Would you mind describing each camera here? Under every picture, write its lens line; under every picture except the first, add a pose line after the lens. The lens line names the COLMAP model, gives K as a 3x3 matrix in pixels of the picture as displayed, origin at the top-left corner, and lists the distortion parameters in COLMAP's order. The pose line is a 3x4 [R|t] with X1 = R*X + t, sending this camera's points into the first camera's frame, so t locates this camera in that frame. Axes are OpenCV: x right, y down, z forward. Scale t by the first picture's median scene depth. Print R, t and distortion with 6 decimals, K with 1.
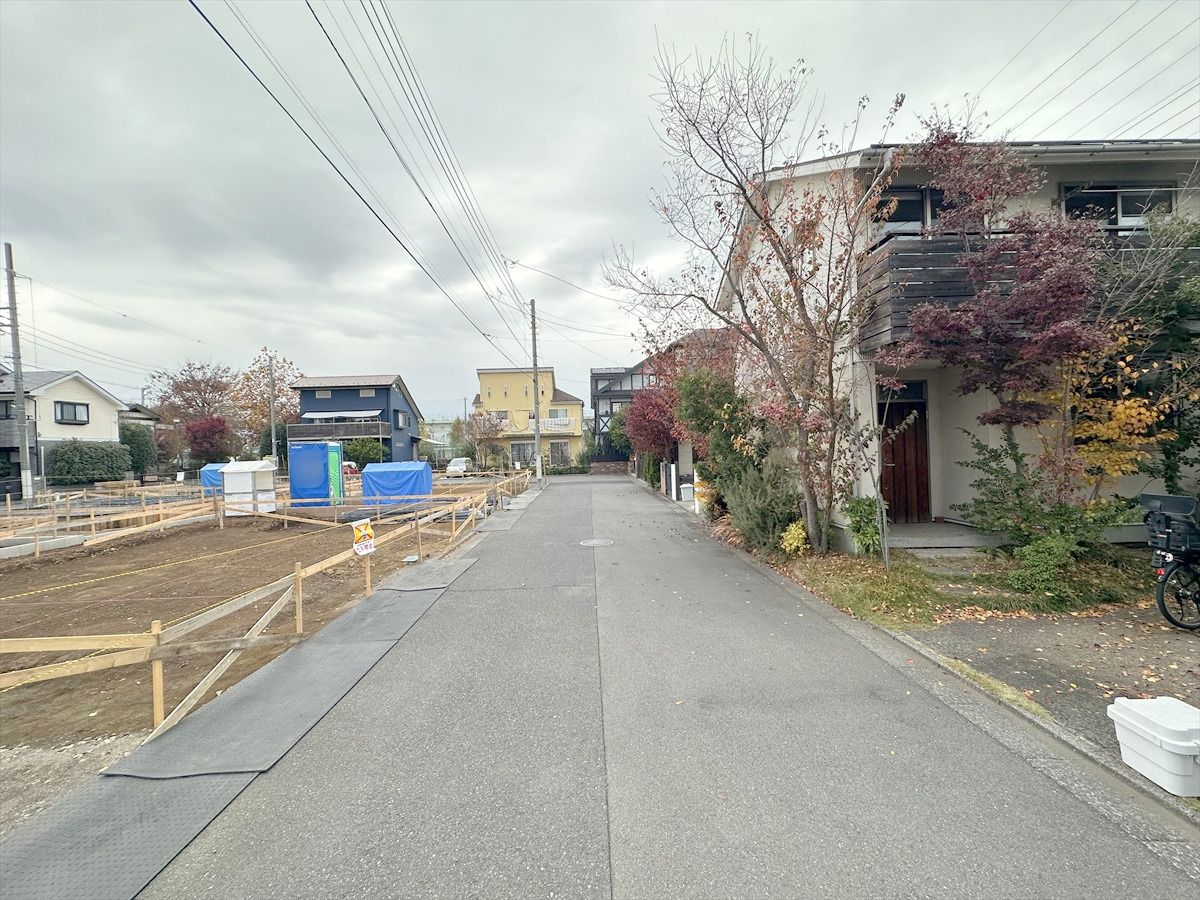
lens RADIAL K [[477.4, 0, 601.3], [0, 477.4, 448.5], [0, 0, 1]] dist [-0.001473, 0.000458]
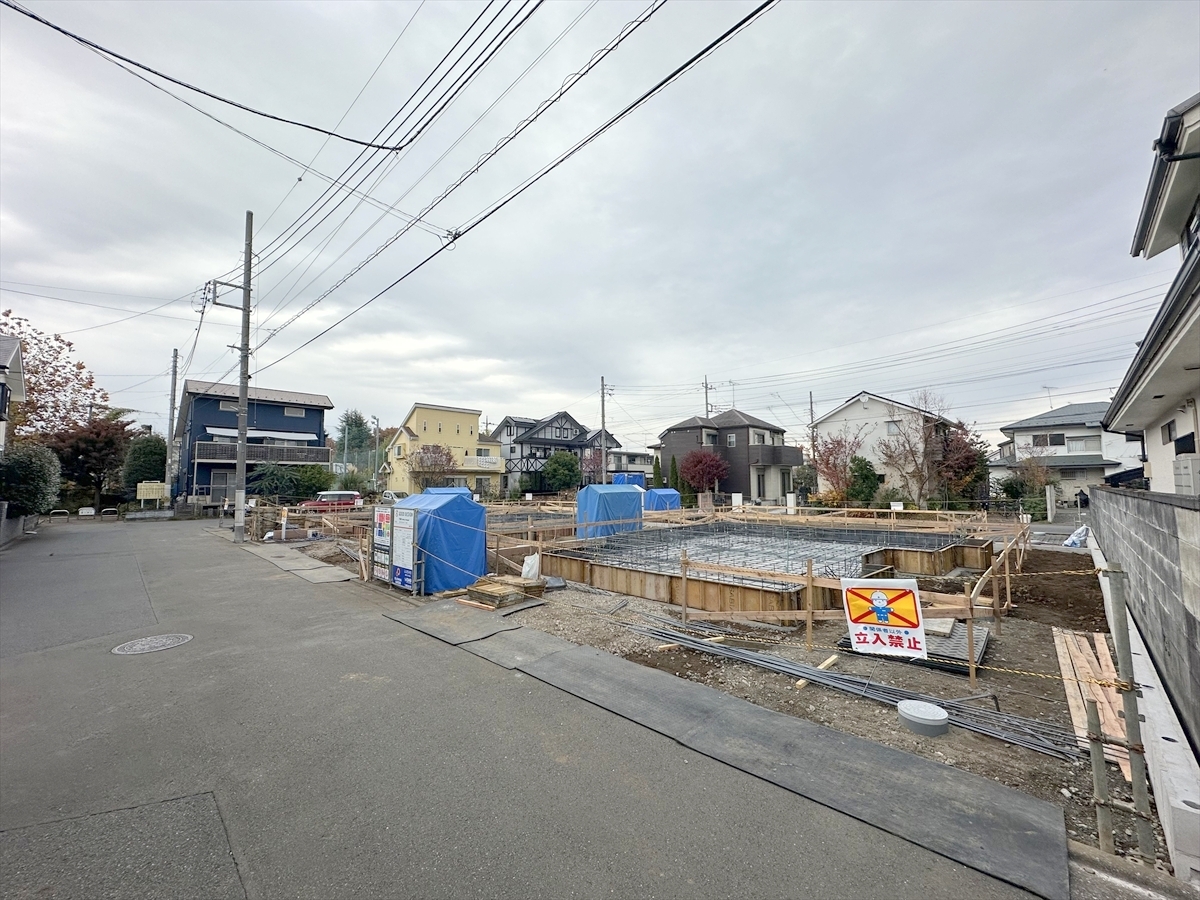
lens RADIAL K [[477.4, 0, 600.5], [0, 477.4, 449.8], [0, 0, 1]] dist [-0.001473, 0.000458]
pose [[0.719324, 0.079848, 0.690071, -1.405848], [-0.017793, 0.995164, -0.096603, 0.048955], [-0.694447, 0.057210, 0.717266, 0.013609]]
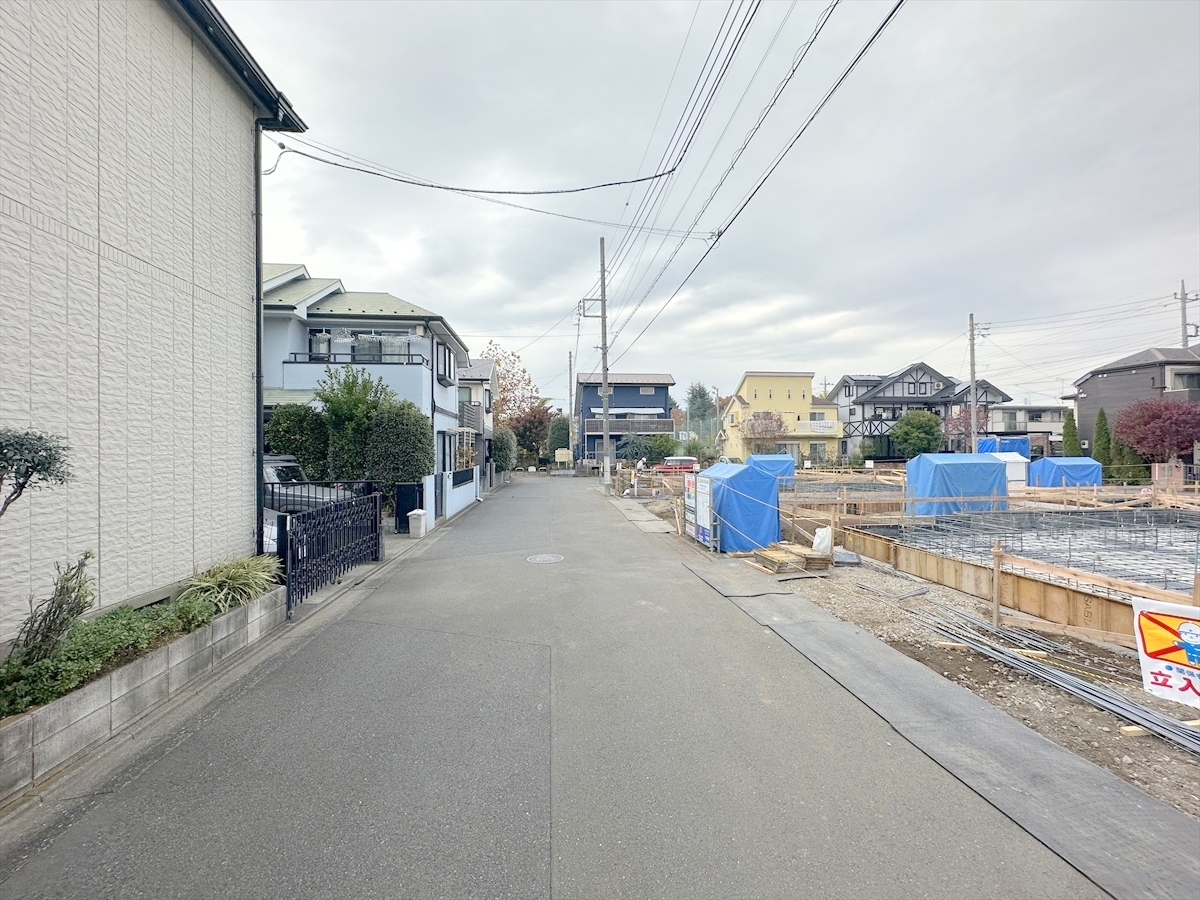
lens RADIAL K [[477.4, 0, 600.5], [0, 477.4, 450.3], [0, 0, 1]] dist [-0.001473, 0.000458]
pose [[0.996478, 0.026704, 0.079488, -1.379212], [-0.026393, 0.999639, -0.004971, 0.041280], [-0.079592, 0.002856, 0.996823, -0.038555]]
